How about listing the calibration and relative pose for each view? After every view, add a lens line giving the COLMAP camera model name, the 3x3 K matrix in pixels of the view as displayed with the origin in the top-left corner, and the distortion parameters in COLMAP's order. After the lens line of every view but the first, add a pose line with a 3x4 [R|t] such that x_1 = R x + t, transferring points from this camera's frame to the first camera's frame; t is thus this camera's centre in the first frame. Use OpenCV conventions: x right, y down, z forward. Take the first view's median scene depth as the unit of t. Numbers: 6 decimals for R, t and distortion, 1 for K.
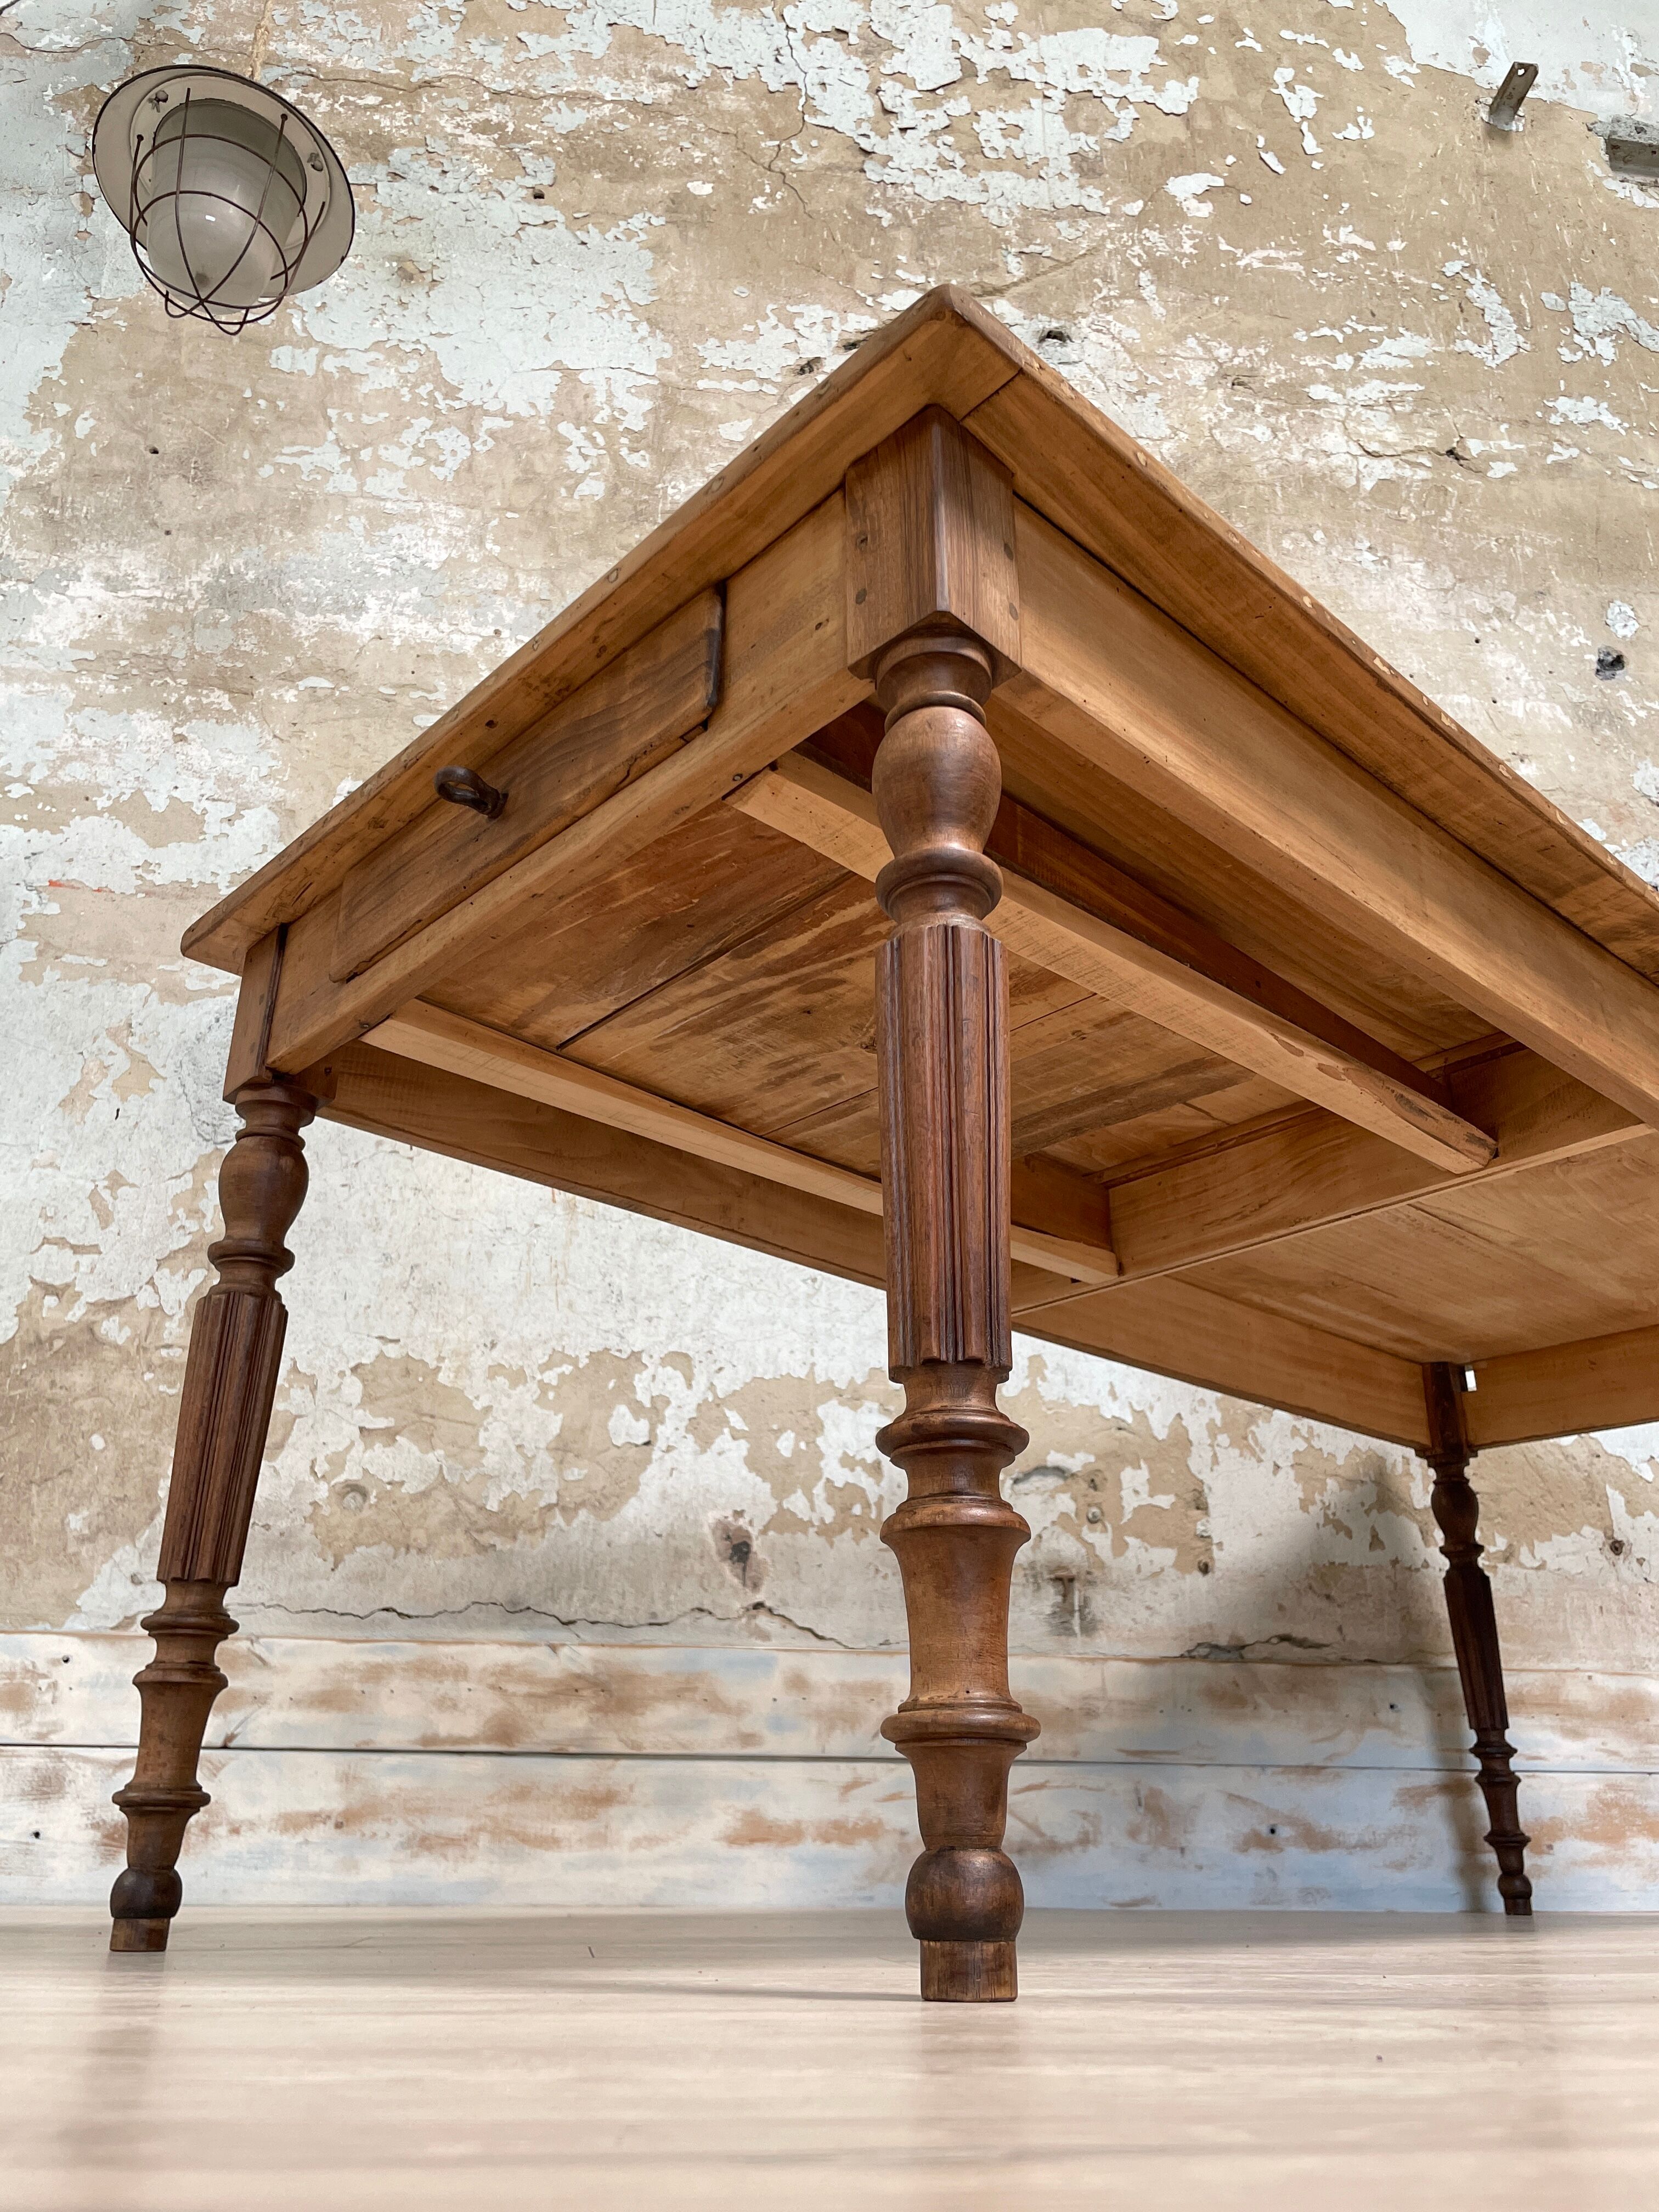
lens RADIAL K [[1682.3, 0, 820.8], [0, 1682.3, 1087.6], [0, 0, 1]] dist [0.085256, -0.114367]
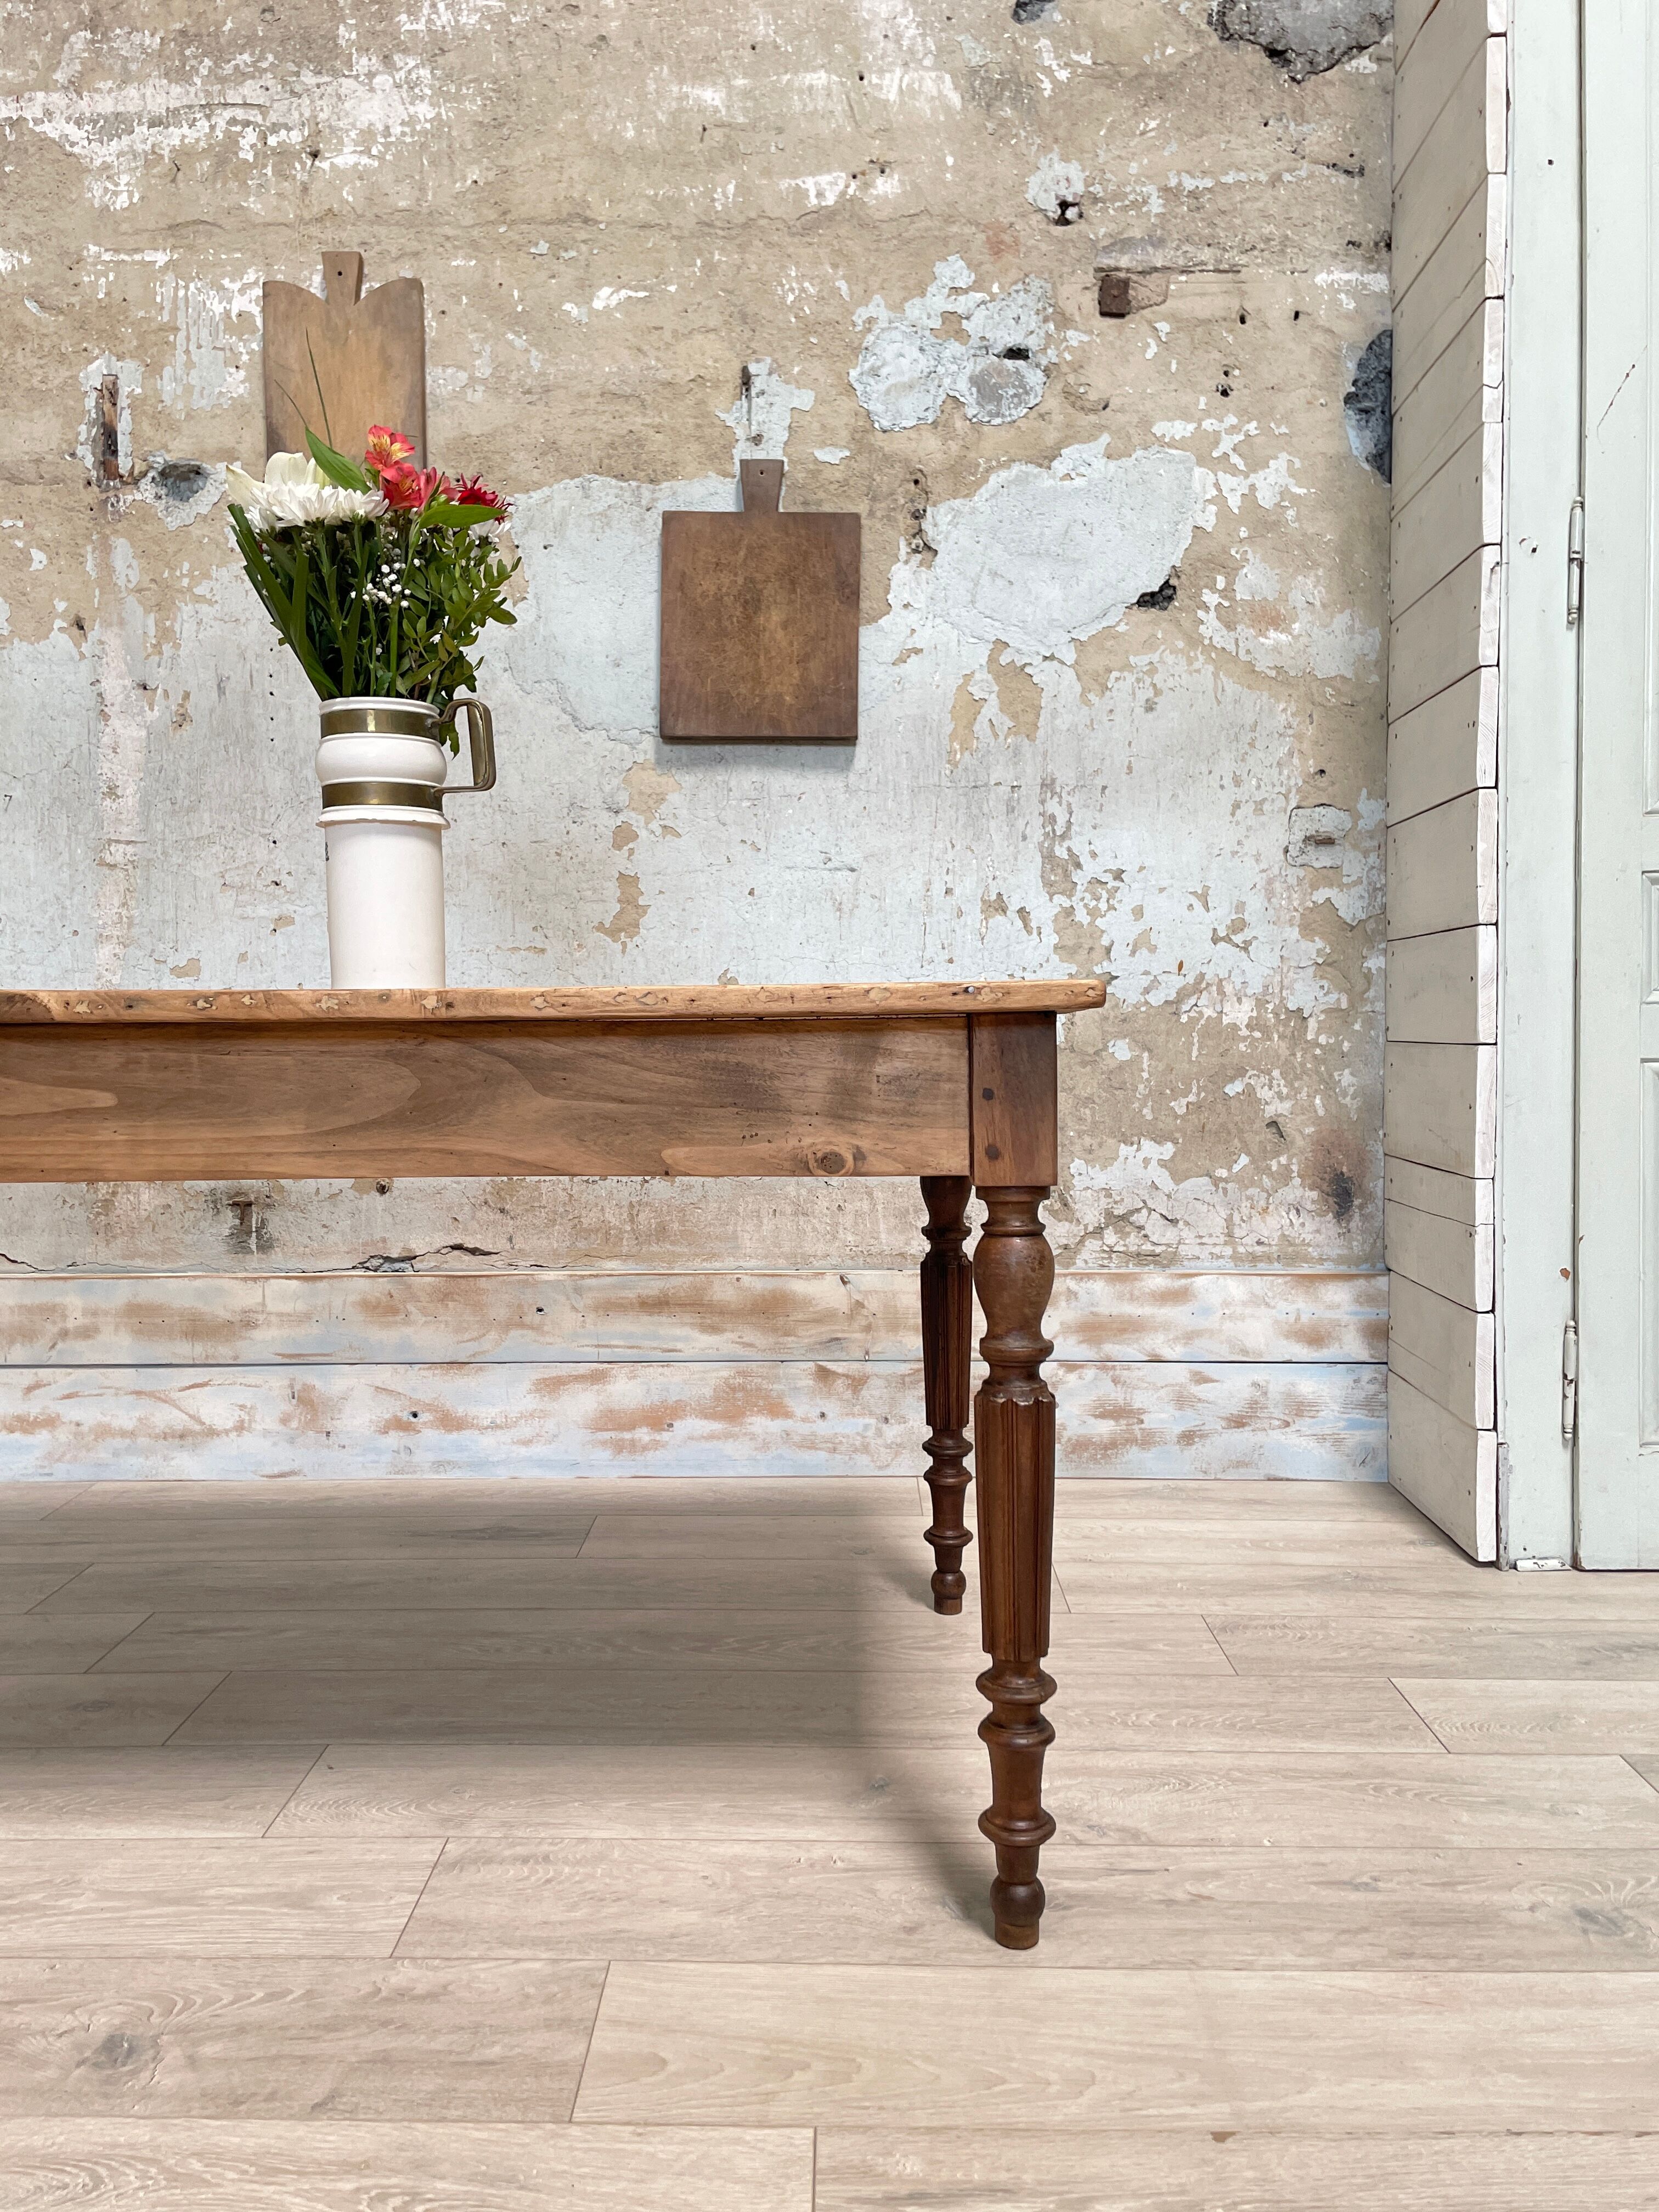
lens RADIAL K [[1682.3, 0, 835.0], [0, 1682.3, 1098.5], [0, 0, 1]] dist [0.085256, -0.114367]
pose [[0.989920, -0.001416, -0.141624, 0.564226], [0.067288, 0.884593, 0.461484, -0.201161], [0.124626, -0.466362, 0.875771, 0.120492]]
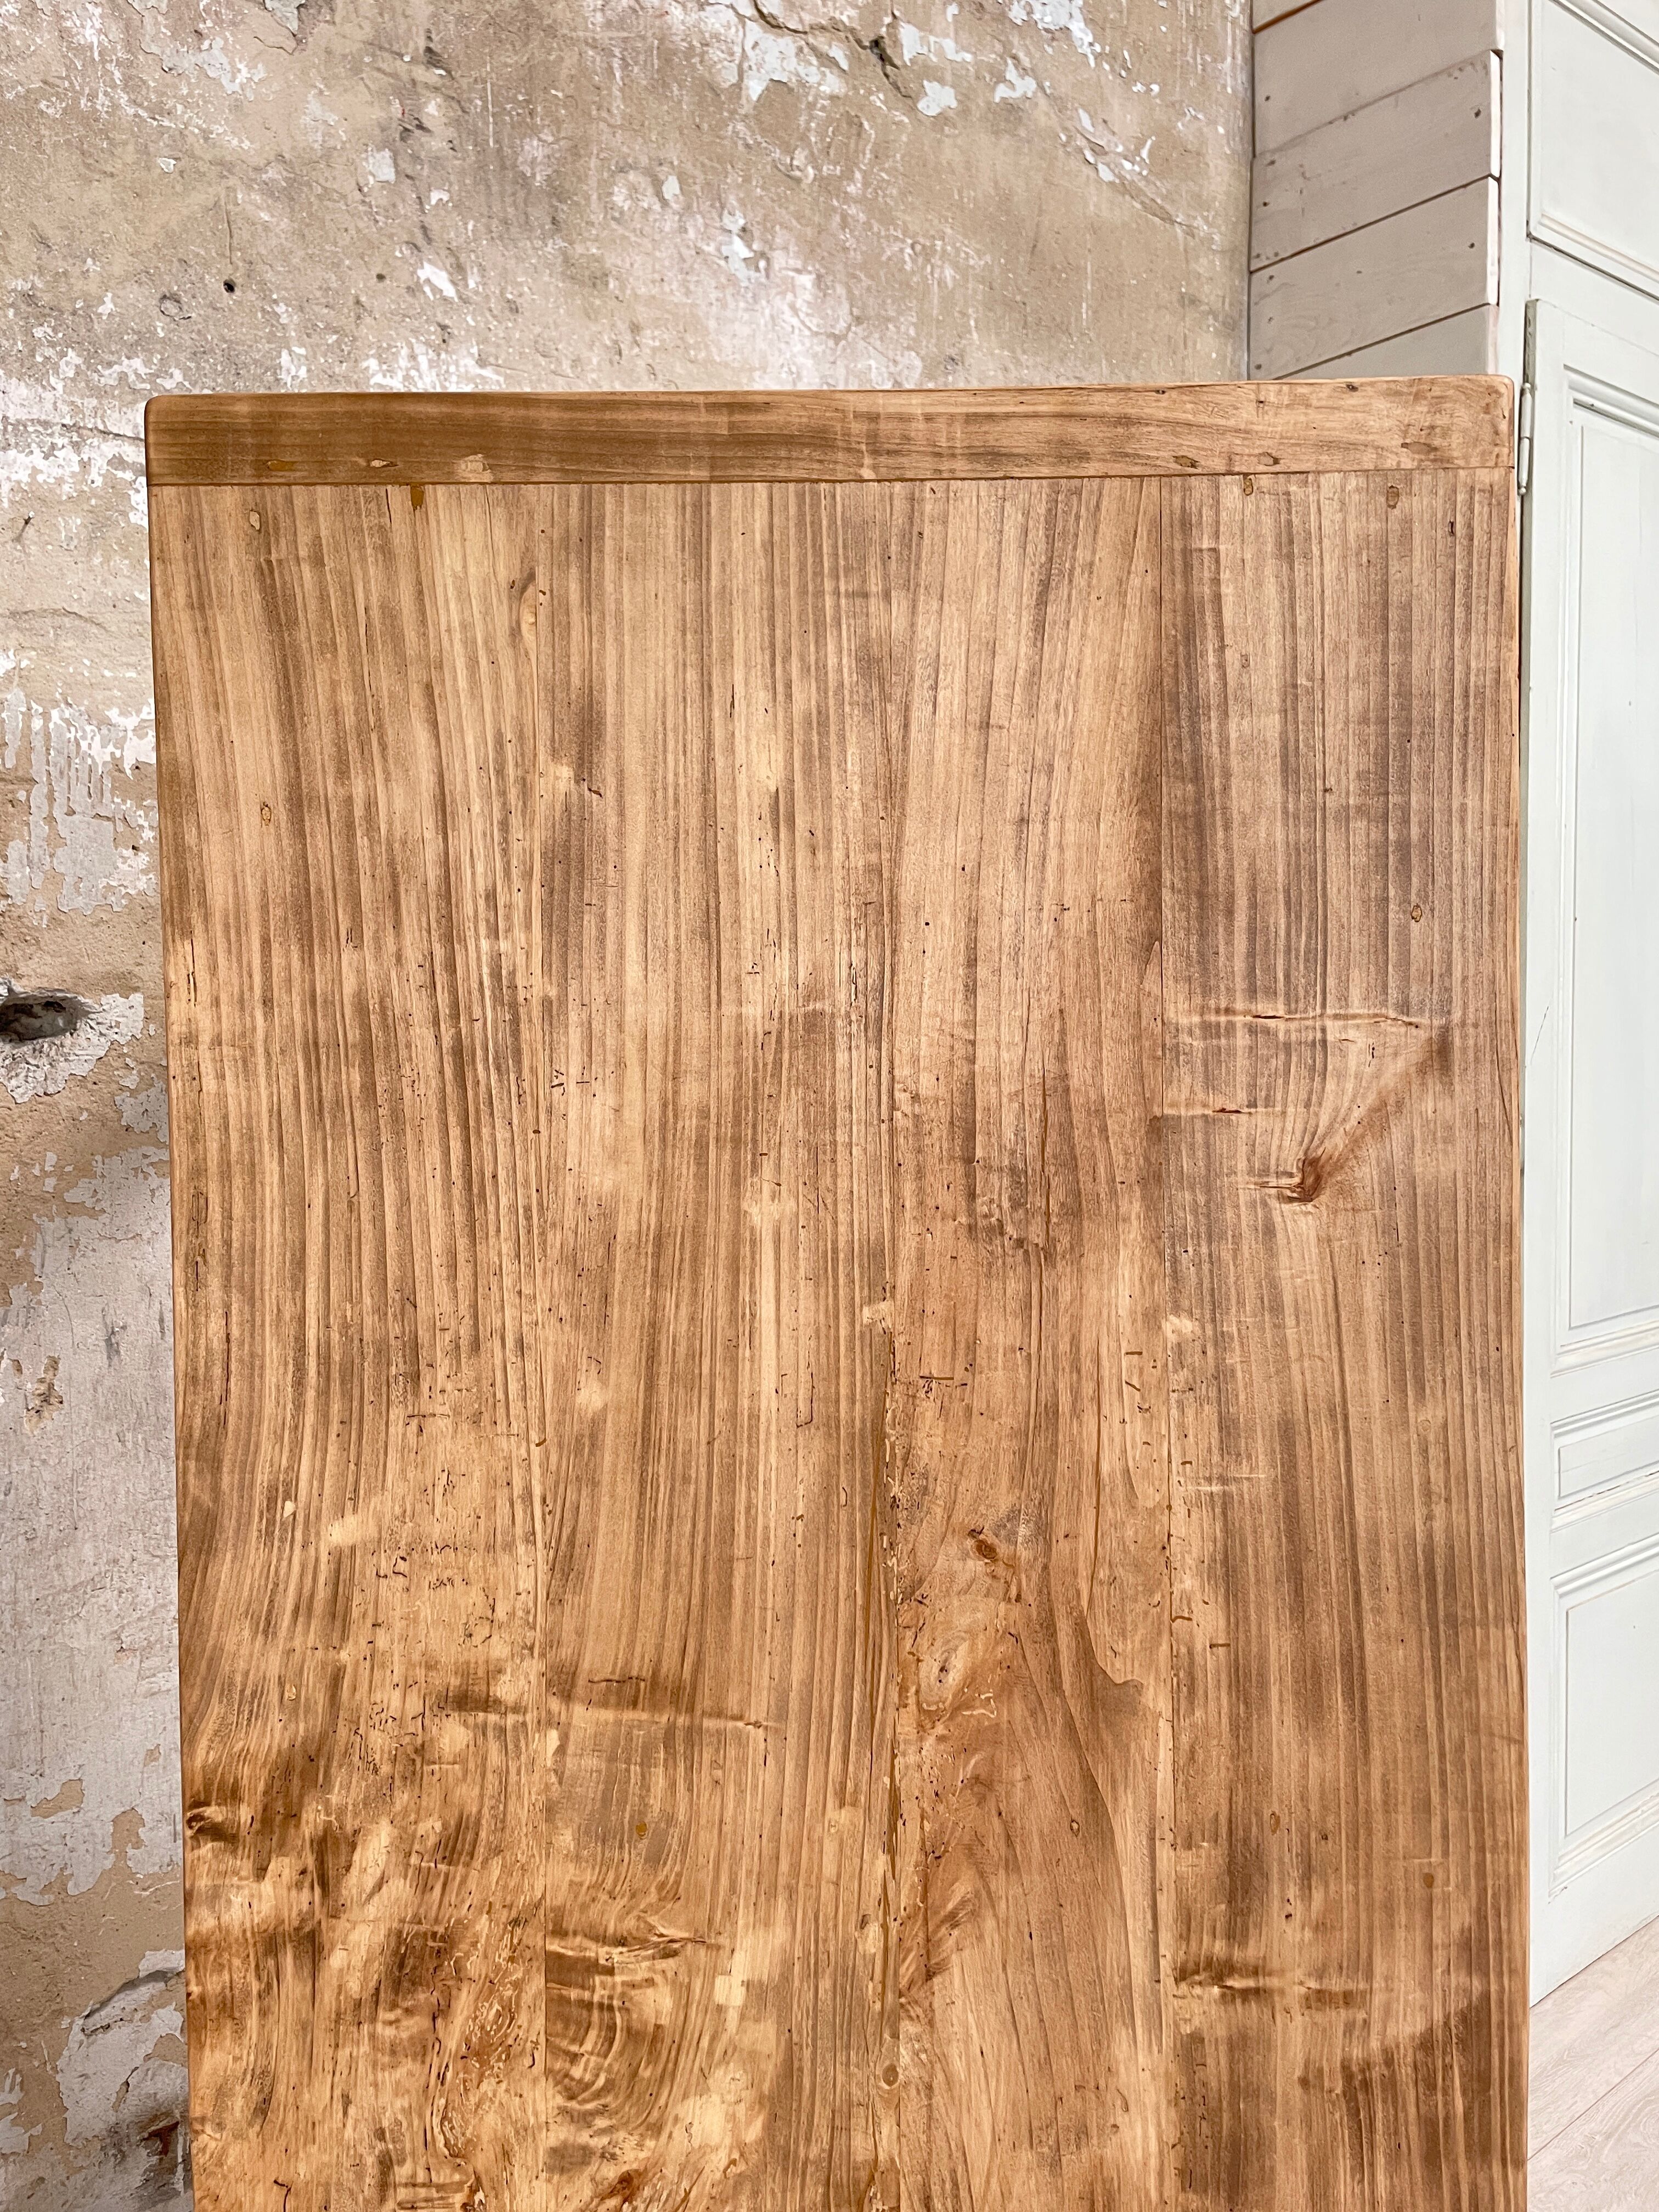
lens RADIAL K [[1688.6, 0, 841.9], [0, 1688.6, 1089.3], [0, 0, 1]] dist [0.074775, -0.092050]
pose [[0.847488, -0.040748, 0.529248, 0.022968], [-0.217646, 0.882709, 0.416480, -0.366579], [-0.484142, -0.468151, 0.739217, 0.468725]]
